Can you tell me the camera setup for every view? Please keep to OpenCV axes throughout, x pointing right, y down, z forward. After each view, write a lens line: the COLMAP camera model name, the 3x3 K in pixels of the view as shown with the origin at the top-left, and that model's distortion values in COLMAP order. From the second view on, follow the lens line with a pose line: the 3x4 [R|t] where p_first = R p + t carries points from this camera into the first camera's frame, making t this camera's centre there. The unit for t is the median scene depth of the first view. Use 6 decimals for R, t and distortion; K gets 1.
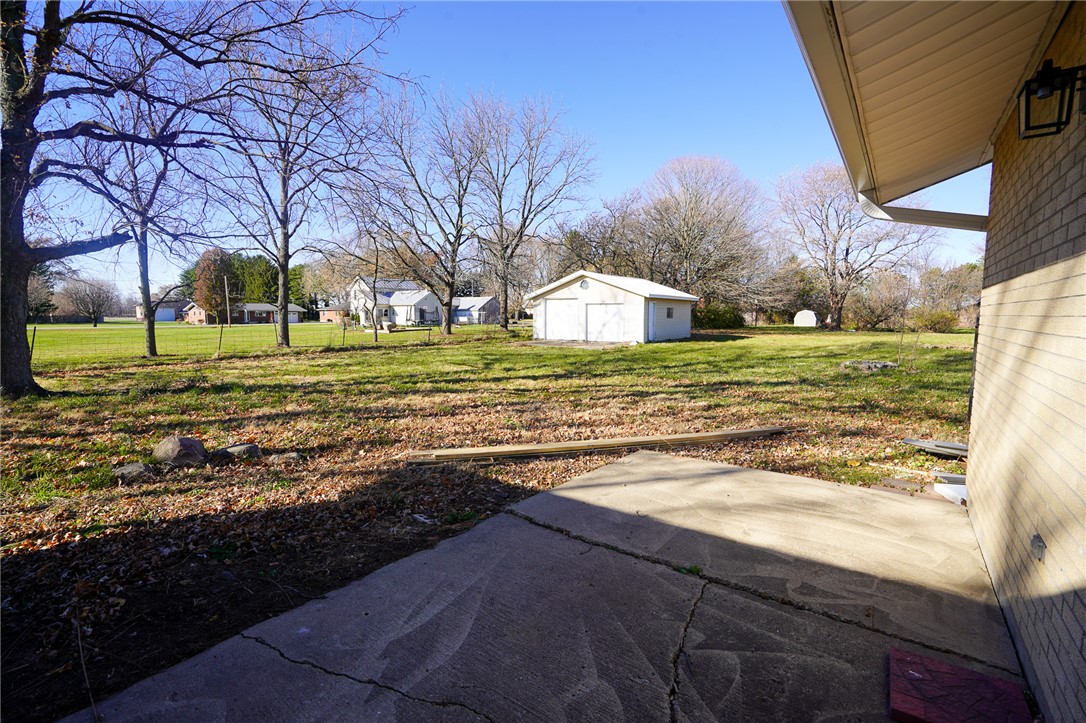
lens RADIAL K [[510.0, 0, 543.0], [0, 510.0, 361.5], [0, 0, 1]] dist [-0.025130, 0.000347]
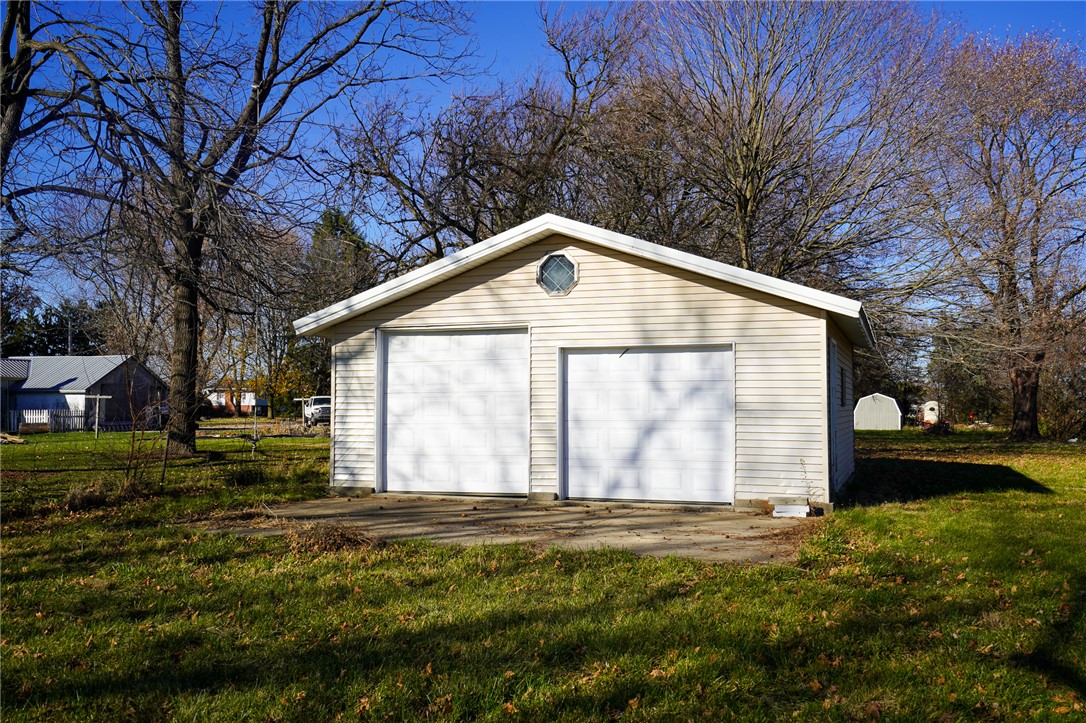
lens RADIAL K [[1002.5, 0, 543.0], [0, 1002.5, 361.5], [0, 0, 1]] dist [0.007517, 0.001619]
pose [[0.954091, 0.010364, 0.299337, -0.065020], [0.030844, 0.990688, -0.132610, -0.037392], [-0.297924, 0.135754, 0.944887, 0.480520]]
